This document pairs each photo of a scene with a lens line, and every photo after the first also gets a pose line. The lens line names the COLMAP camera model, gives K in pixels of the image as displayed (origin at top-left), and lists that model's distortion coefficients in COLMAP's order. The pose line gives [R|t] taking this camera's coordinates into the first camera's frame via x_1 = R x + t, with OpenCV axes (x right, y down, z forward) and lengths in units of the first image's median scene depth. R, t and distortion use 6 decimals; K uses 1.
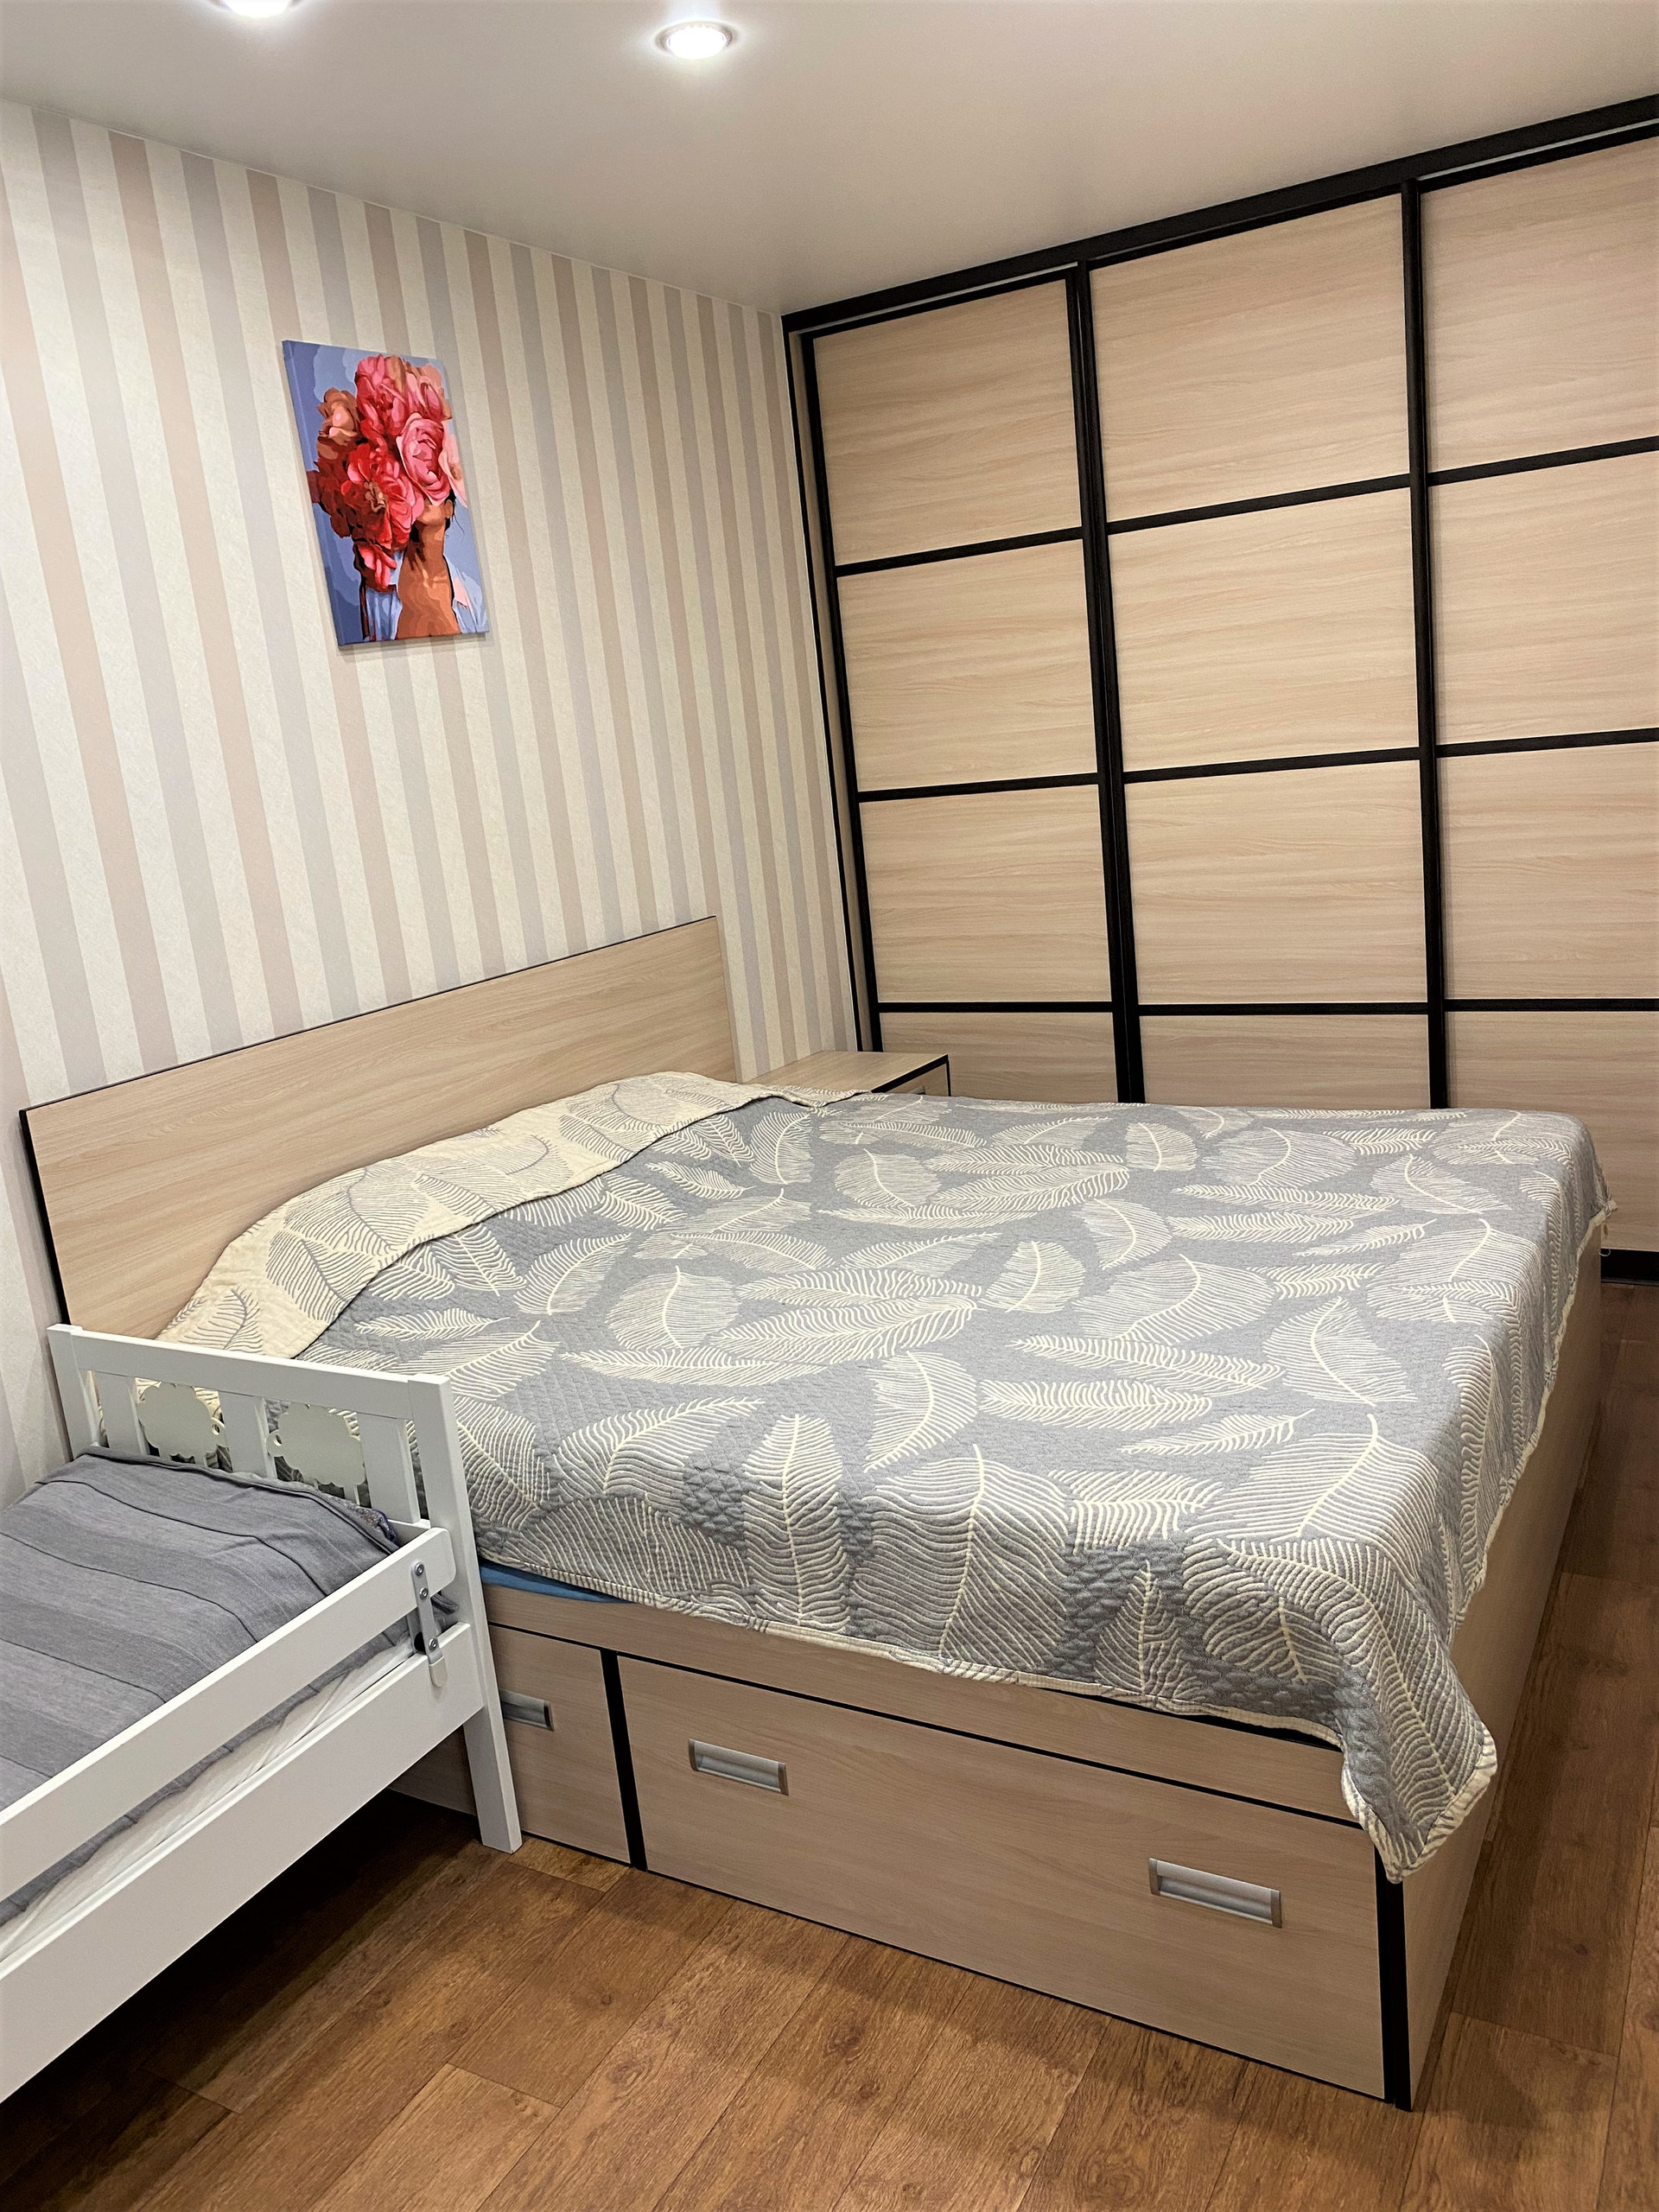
lens RADIAL K [[1673.1, 0, 844.6], [0, 1673.1, 1109.8], [0, 0, 1]] dist [0.022981, -0.025300]
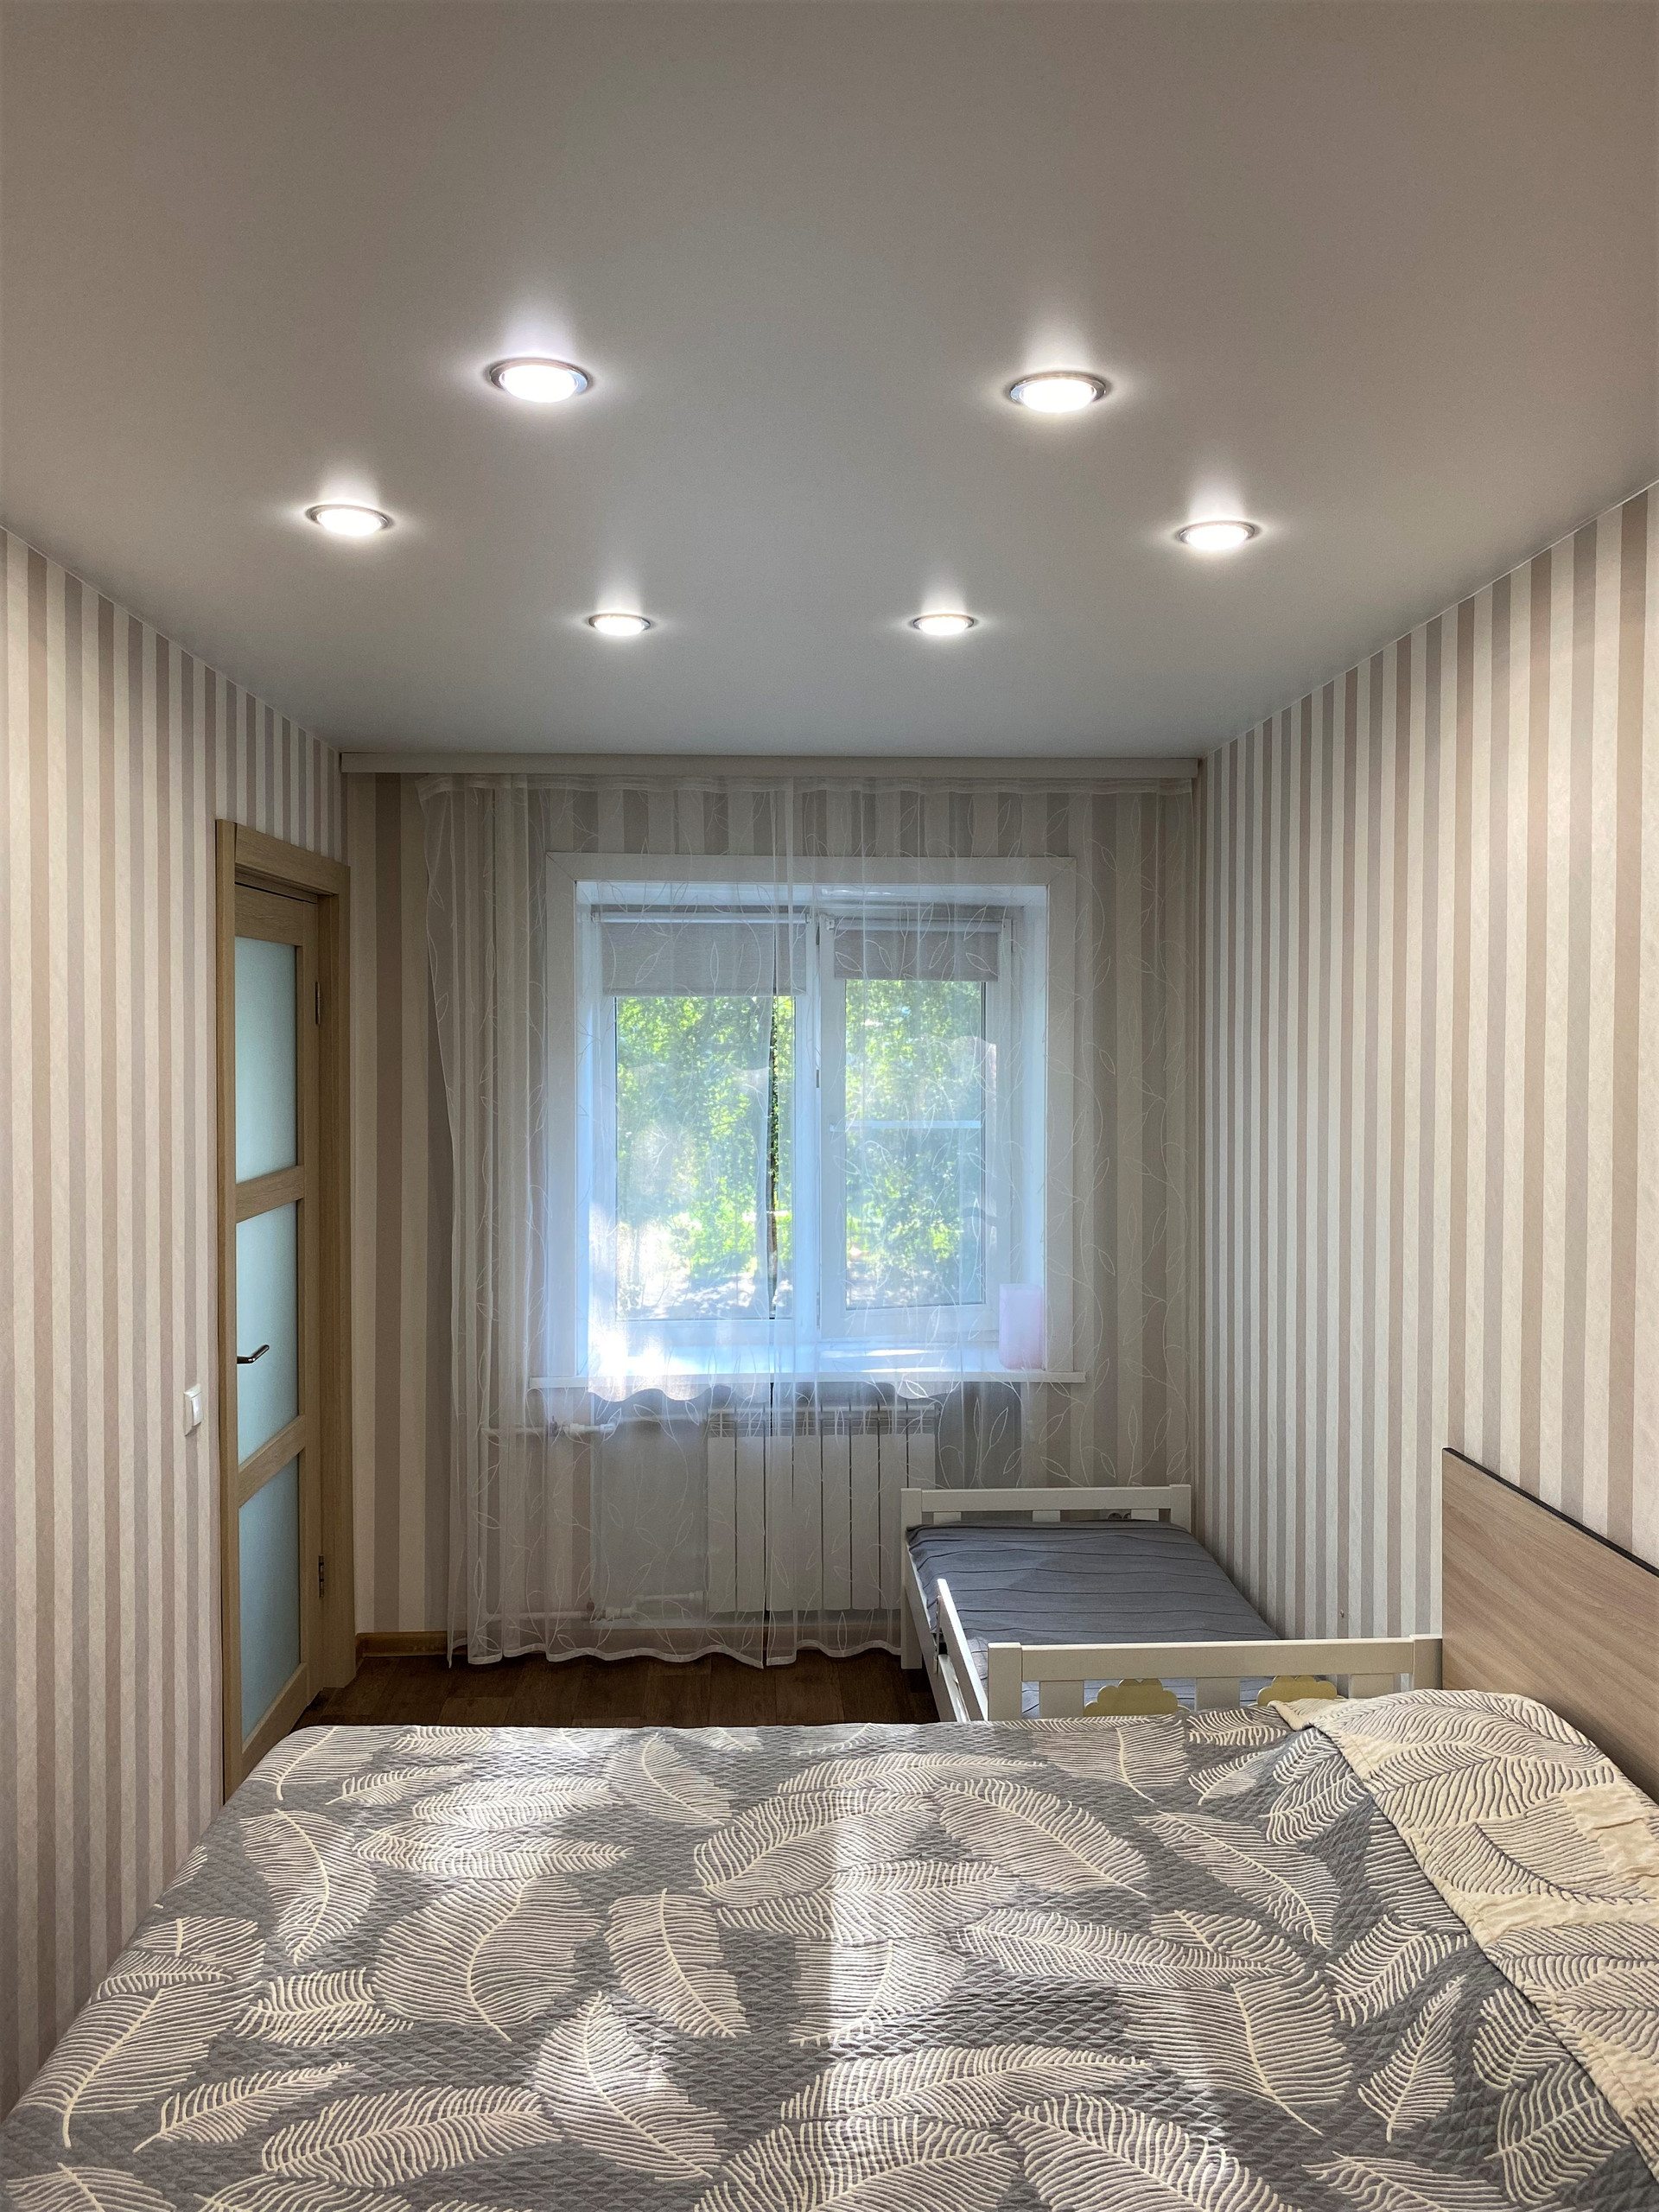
lens RADIAL K [[1673.1, 0, 823.1], [0, 1673.1, 1102.5], [0, 0, 1]] dist [0.022981, -0.025300]
pose [[-0.846047, 0.133723, -0.516064, 0.402872], [-0.026286, 0.956388, 0.290914, -0.511713], [0.532459, 0.259693, -0.805634, 1.537013]]
